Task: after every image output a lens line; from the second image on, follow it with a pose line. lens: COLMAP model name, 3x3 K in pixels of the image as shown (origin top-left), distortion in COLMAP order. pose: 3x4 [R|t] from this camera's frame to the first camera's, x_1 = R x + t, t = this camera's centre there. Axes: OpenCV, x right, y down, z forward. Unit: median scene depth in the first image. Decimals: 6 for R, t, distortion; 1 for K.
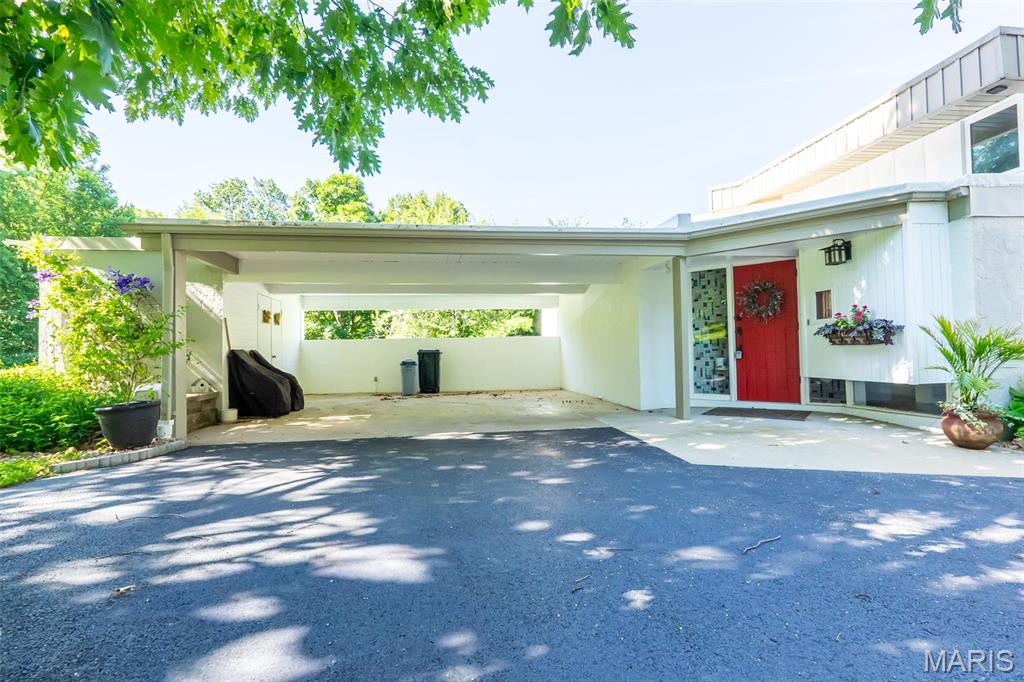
lens RADIAL K [[472.1, 0, 514.8], [0, 472.1, 340.6], [0, 0, 1]] dist [-0.003020, -0.000604]
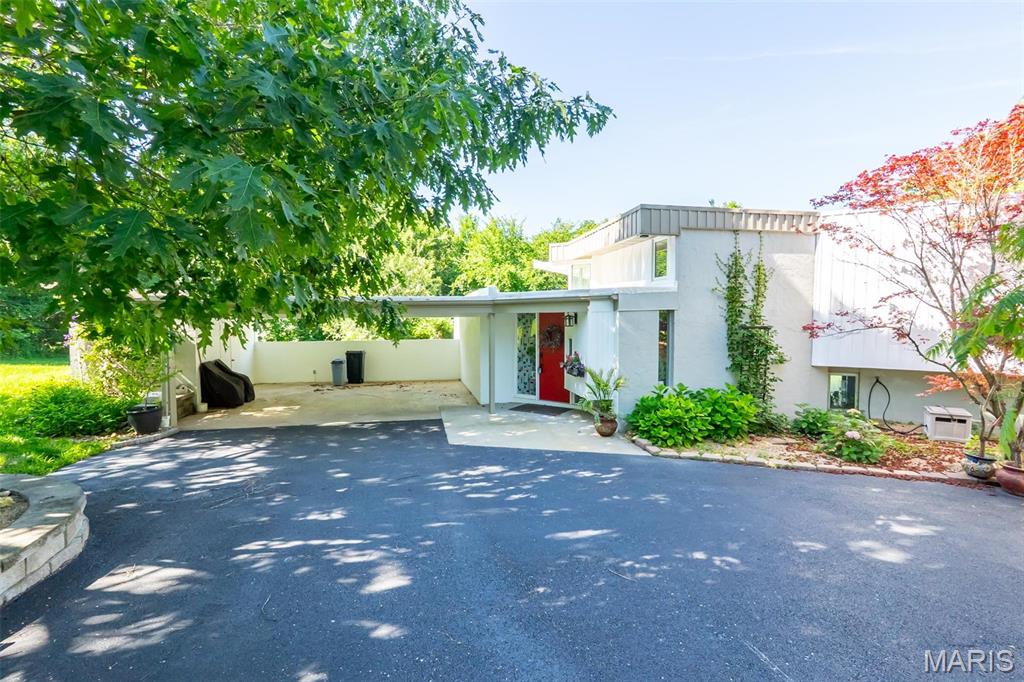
lens RADIAL K [[473.6, 0, 512.0], [0, 473.6, 341.0], [0, 0, 1]] dist [0.000165, 0.000589]
pose [[0.998523, 0.014593, 0.052326, 0.371903], [-0.018365, 0.997210, 0.072347, -0.220659], [-0.051124, -0.073201, 0.996006, -0.668648]]
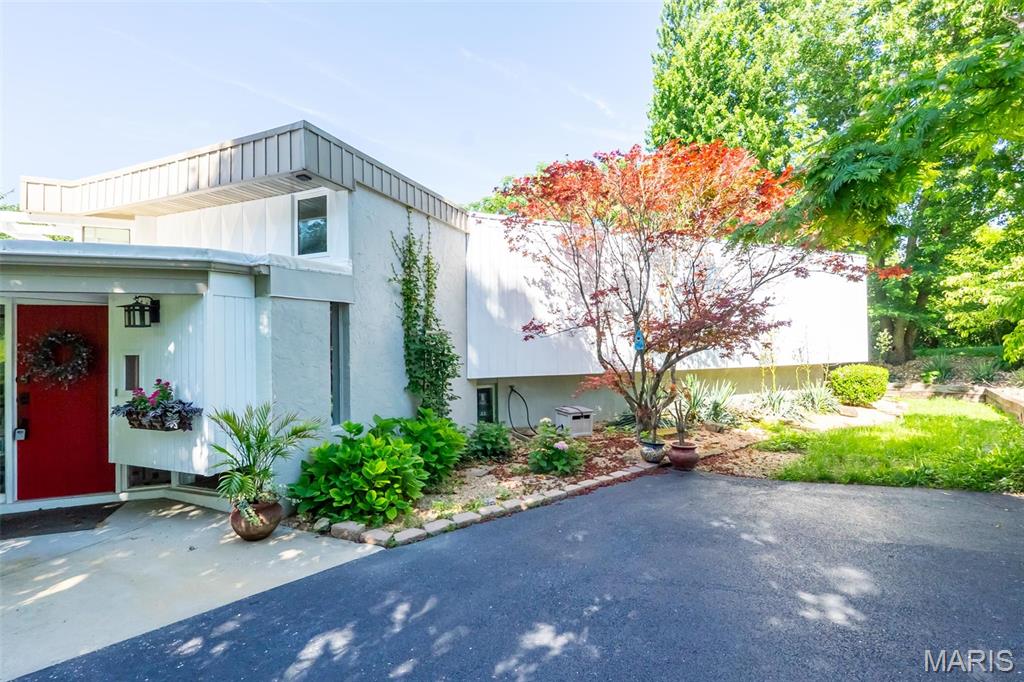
lens RADIAL K [[472.1, 0, 514.8], [0, 472.1, 340.6], [0, 0, 1]] dist [-0.003020, -0.000604]
pose [[0.501456, 0.025271, 0.864814, 0.296594], [-0.013996, 0.999679, -0.021096, -0.126046], [-0.865070, -0.001525, 0.501649, 0.041185]]
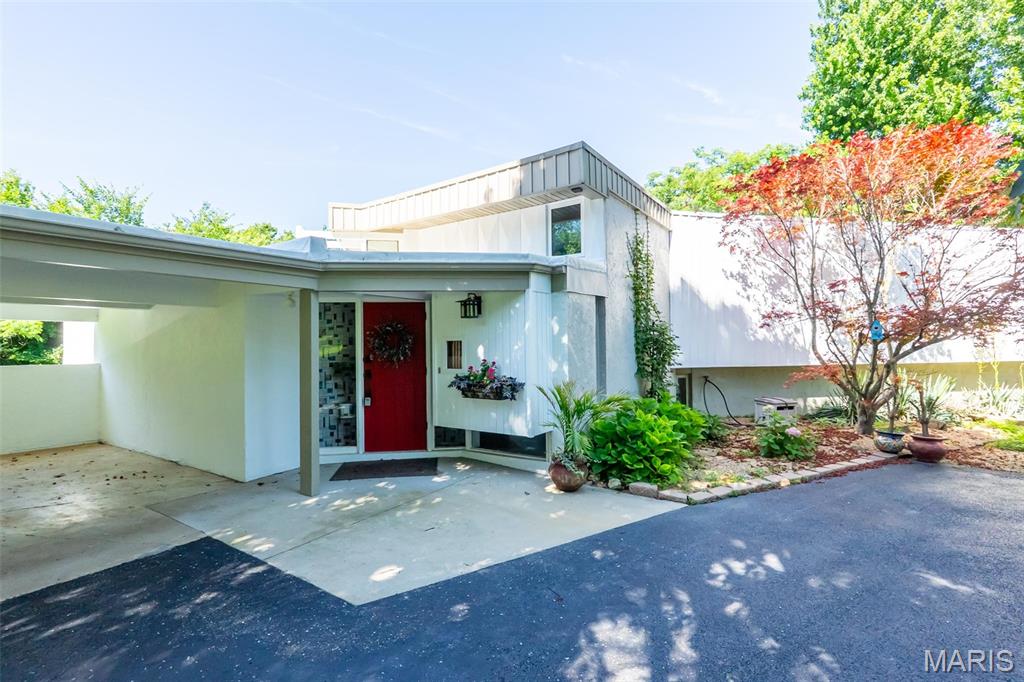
lens RADIAL K [[472.1, 0, 514.8], [0, 472.1, 340.6], [0, 0, 1]] dist [-0.003020, -0.000604]
pose [[0.676188, 0.021450, 0.736417, 0.000248], [-0.017980, 0.999759, -0.012611, -0.098075], [-0.736509, -0.004713, 0.676411, 0.231043]]
